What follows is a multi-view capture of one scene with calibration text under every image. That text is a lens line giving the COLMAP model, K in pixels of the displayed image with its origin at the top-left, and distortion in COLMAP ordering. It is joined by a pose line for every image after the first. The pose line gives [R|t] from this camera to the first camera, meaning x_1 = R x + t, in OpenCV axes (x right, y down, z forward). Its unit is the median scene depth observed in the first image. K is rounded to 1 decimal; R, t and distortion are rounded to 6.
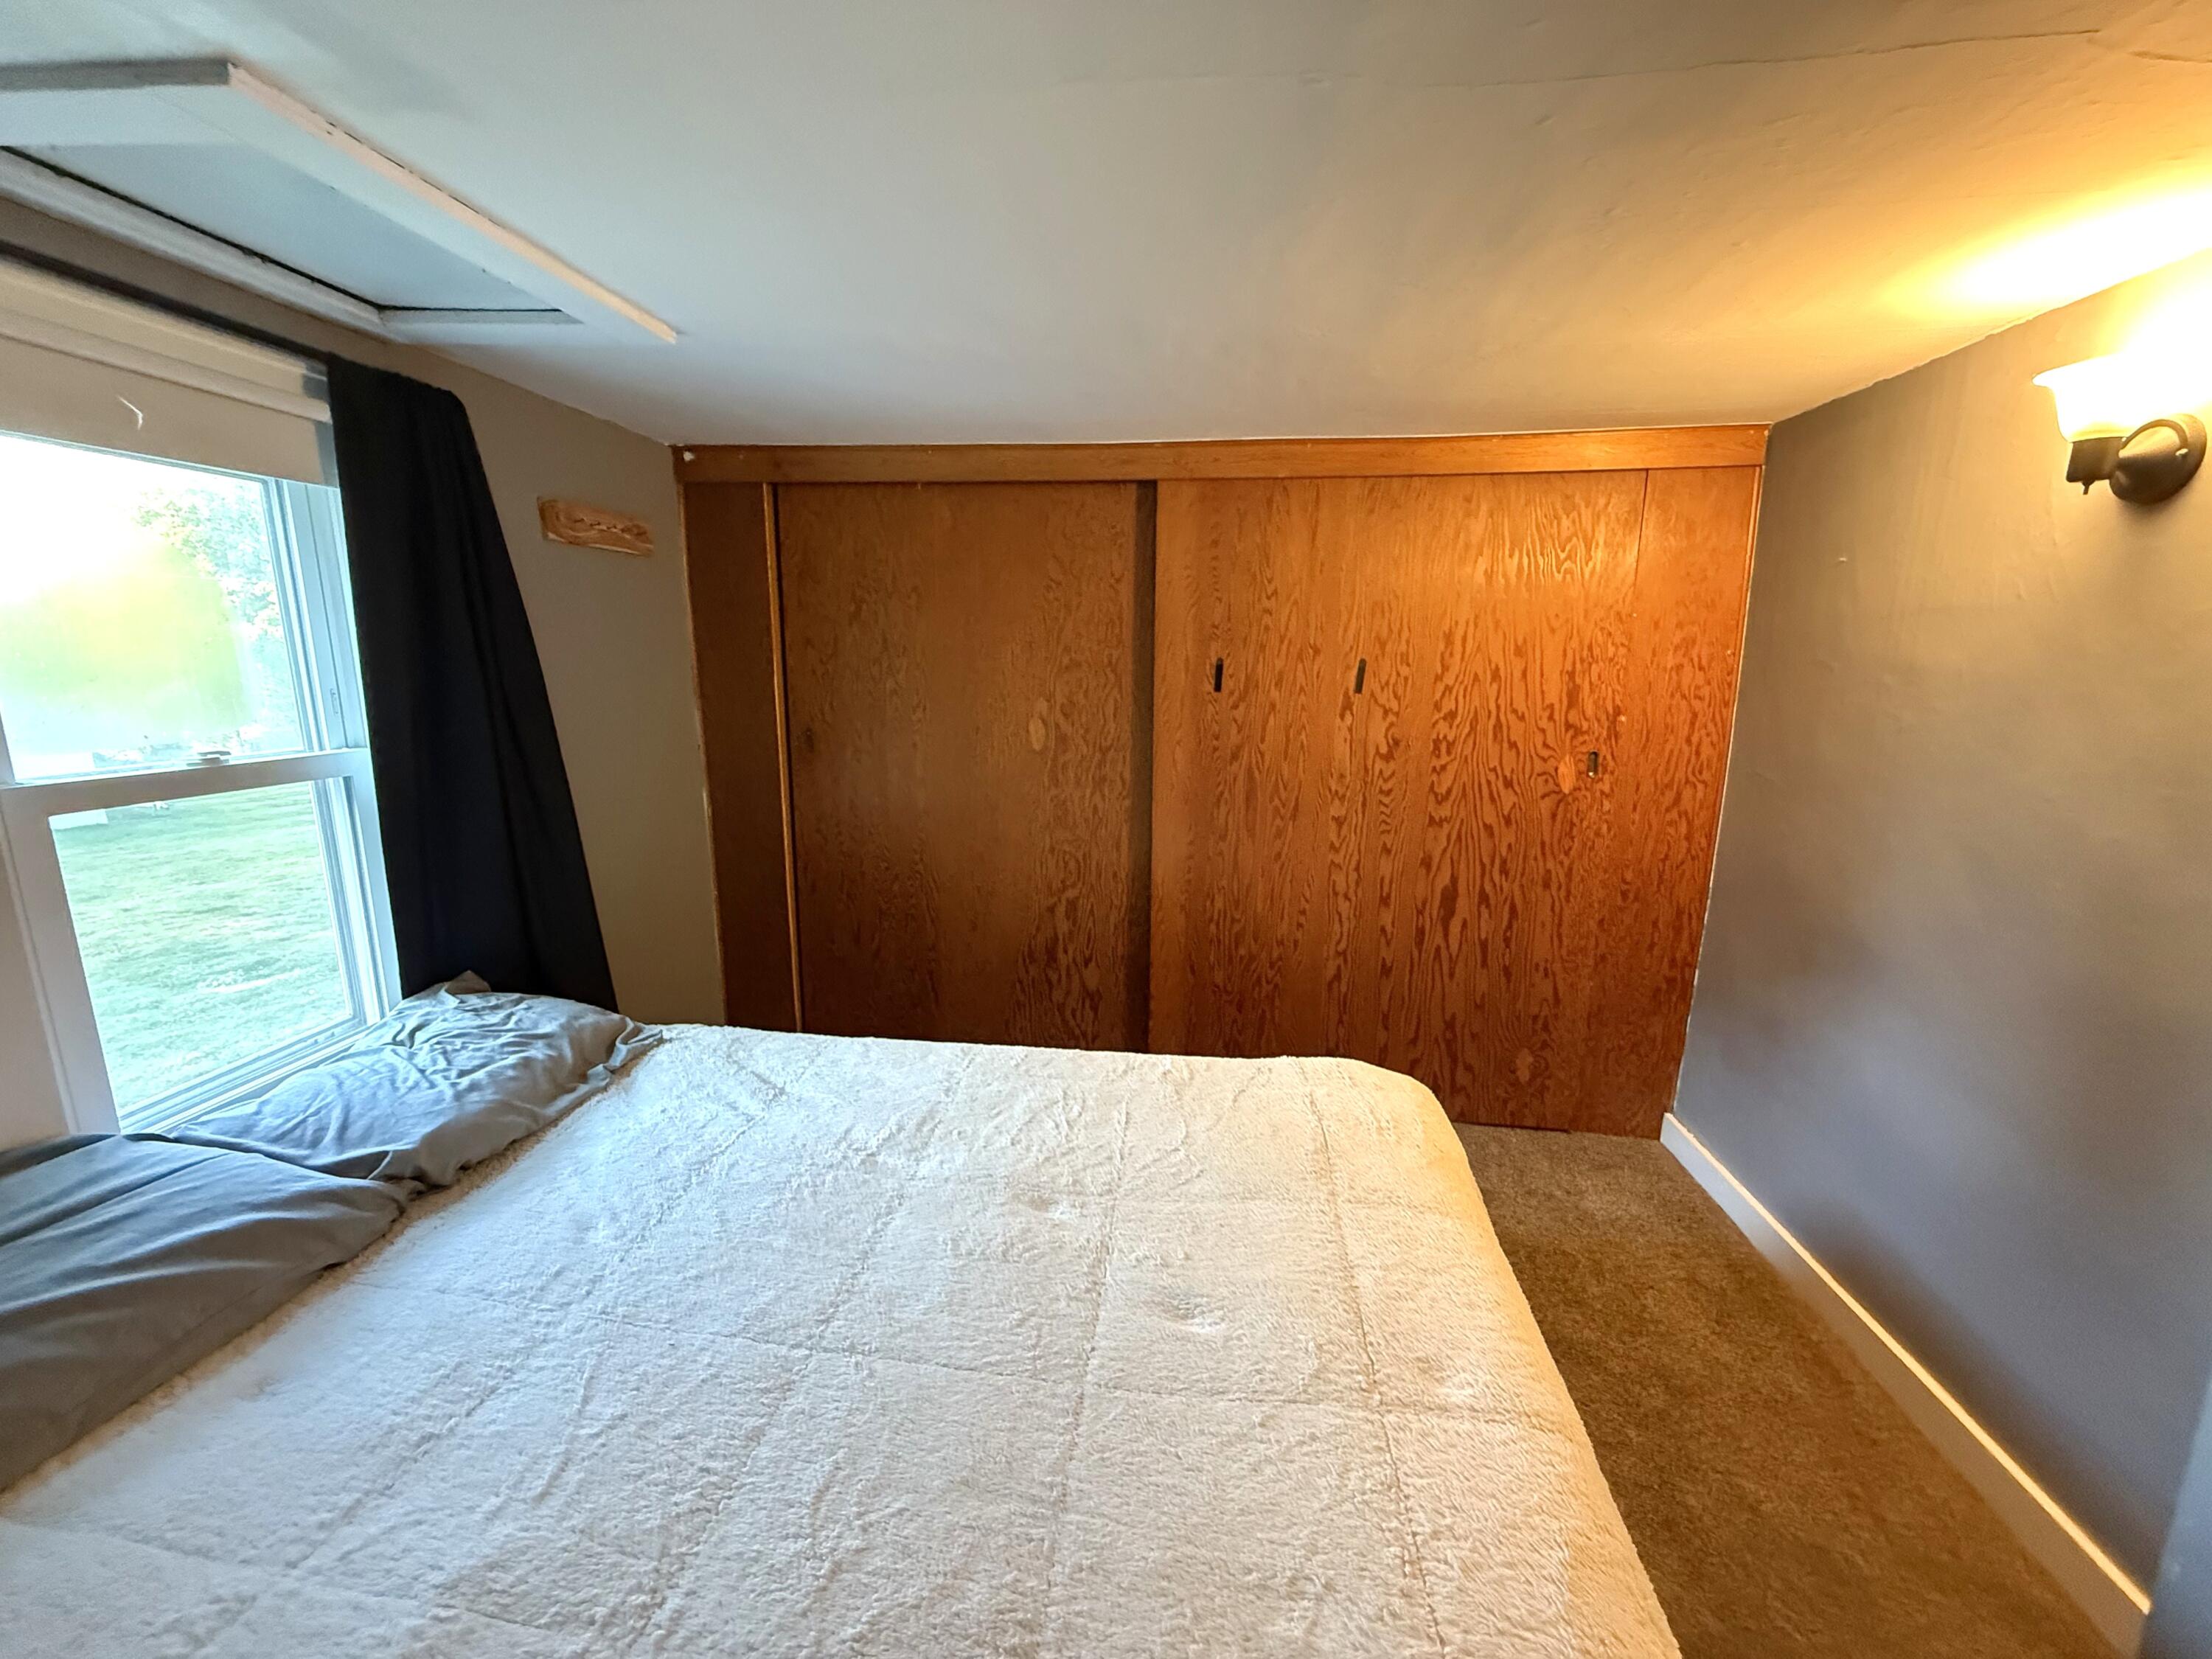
lens RADIAL K [[881.7, 0, 1100.6], [0, 881.7, 829.0], [0, 0, 1]] dist [0.001676, -0.000025]
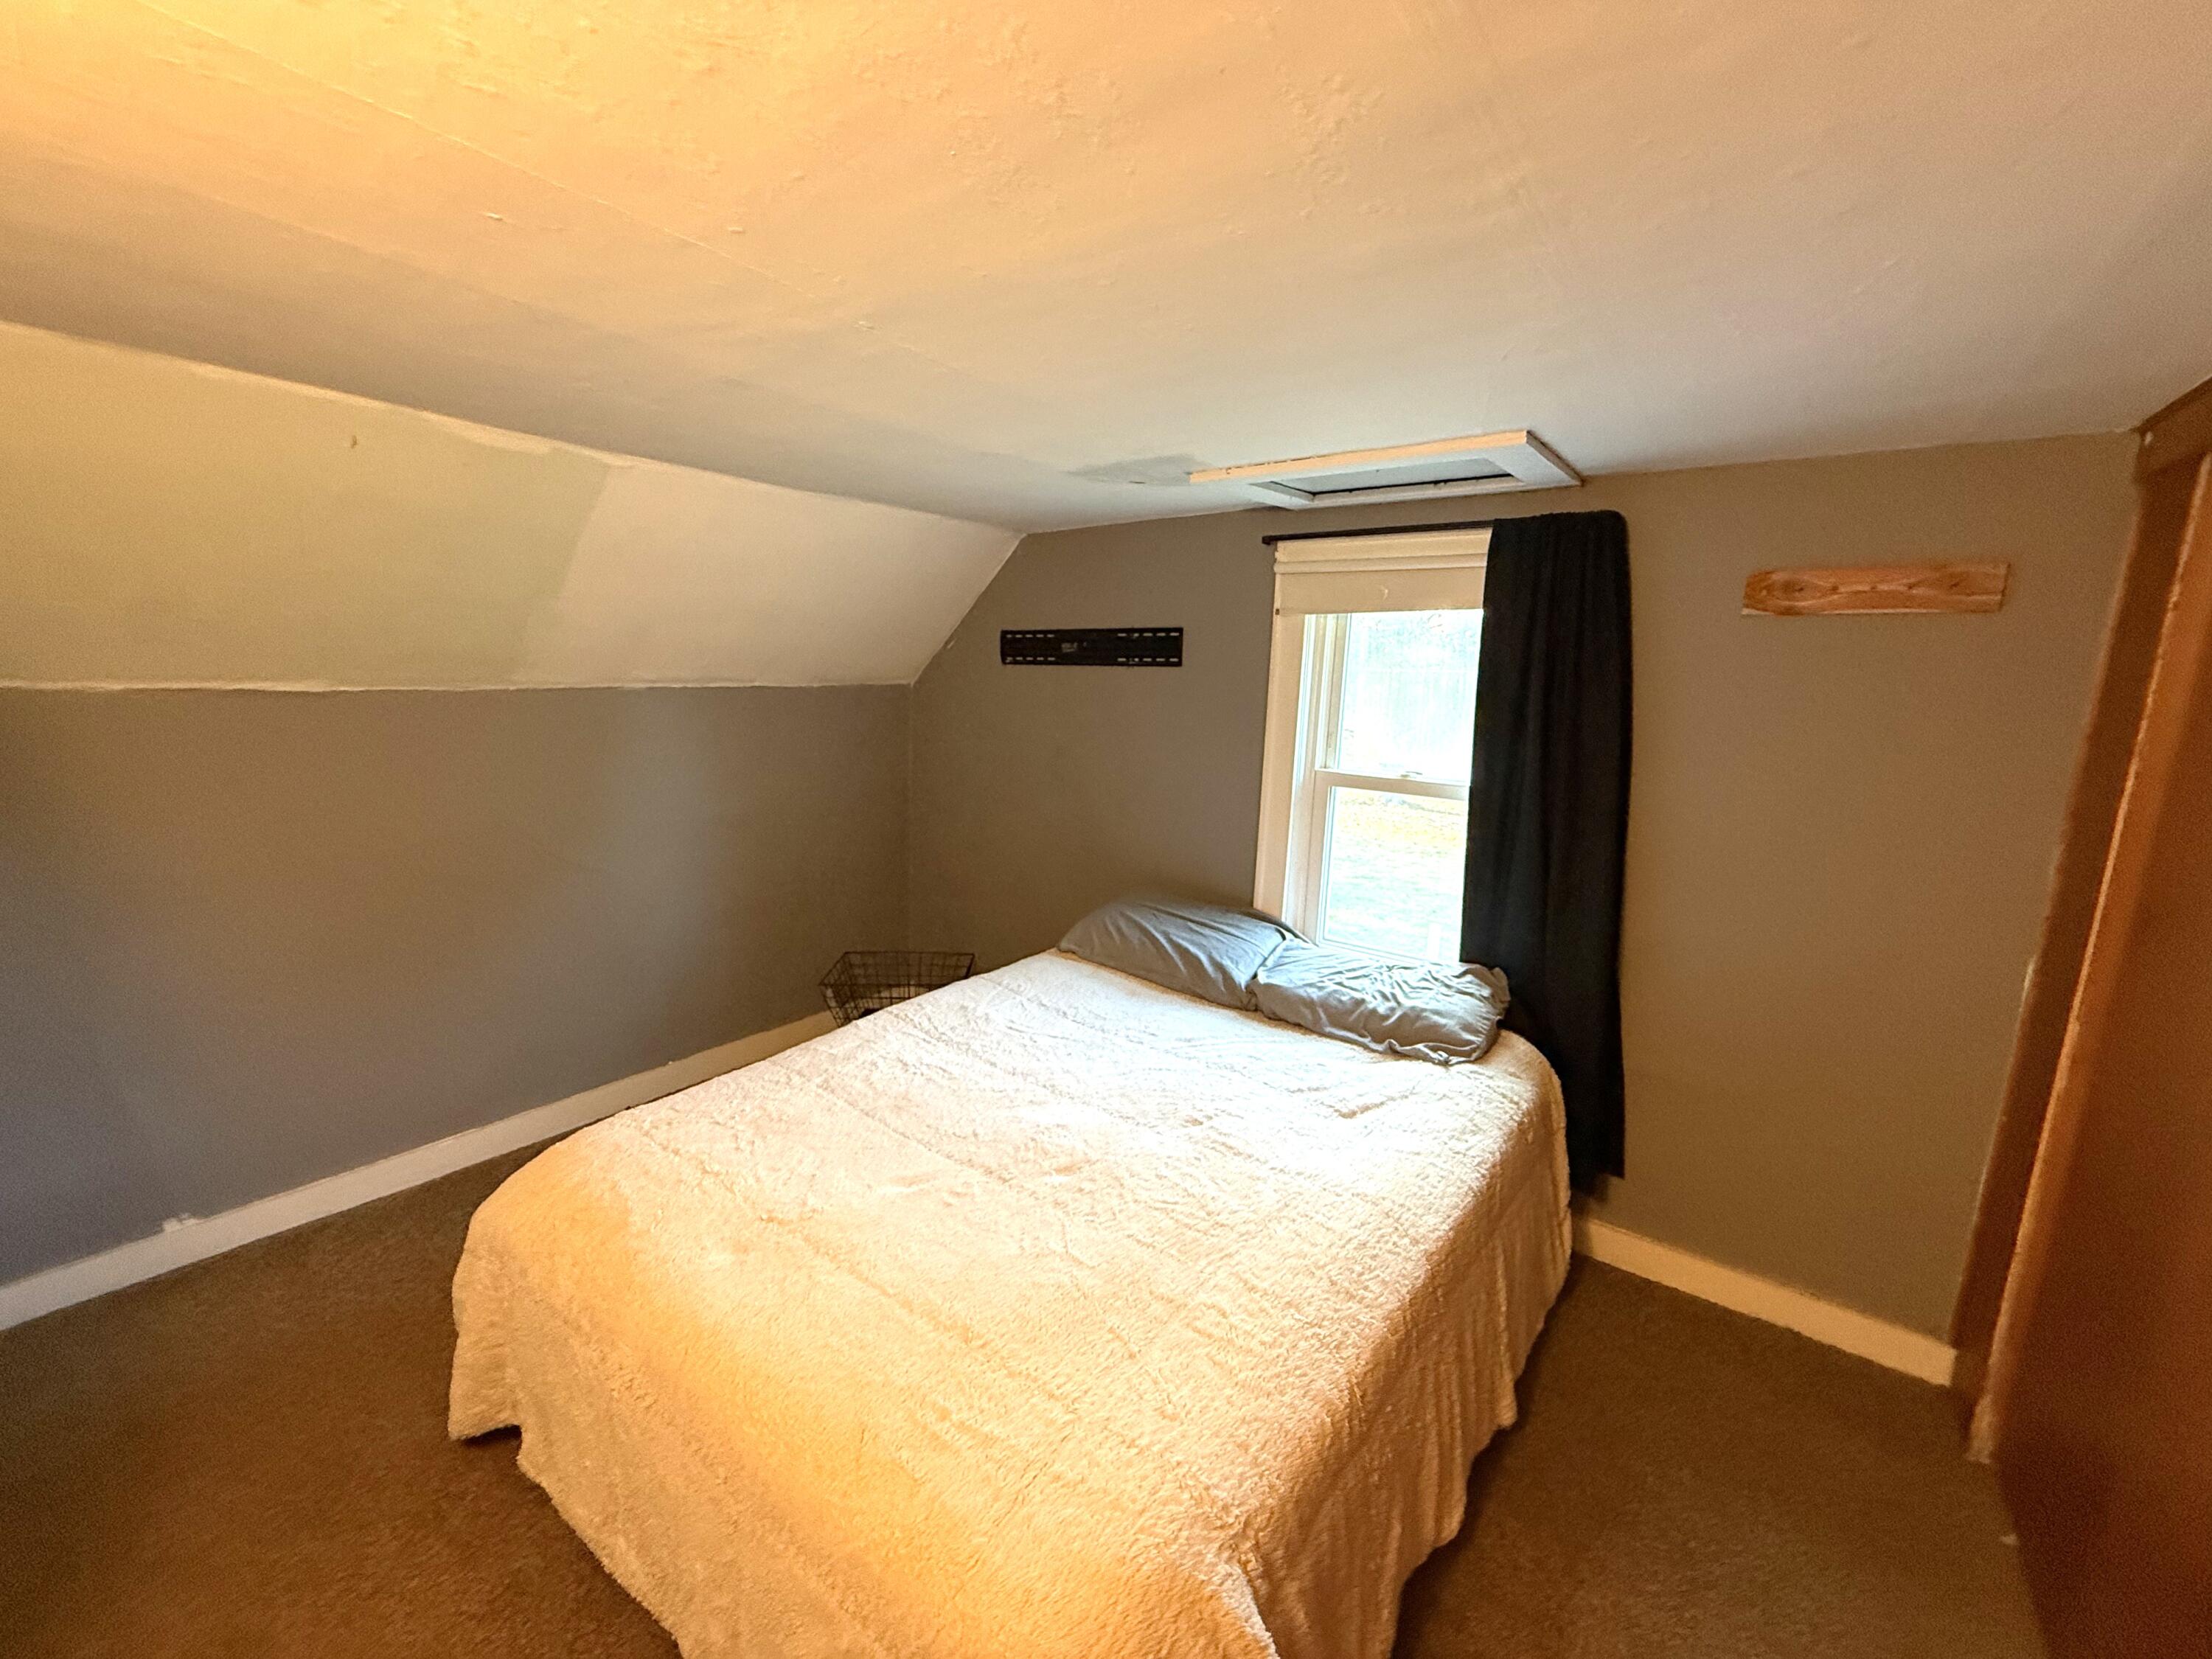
lens RADIAL K [[881.7, 0, 1100.6], [0, 881.7, 829.0], [0, 0, 1]] dist [0.001676, -0.000025]
pose [[-0.509106, 0.135137, -0.850029, 0.795420], [-0.196129, 0.943401, 0.267449, -0.321334], [0.838060, 0.302875, -0.453787, 1.290881]]
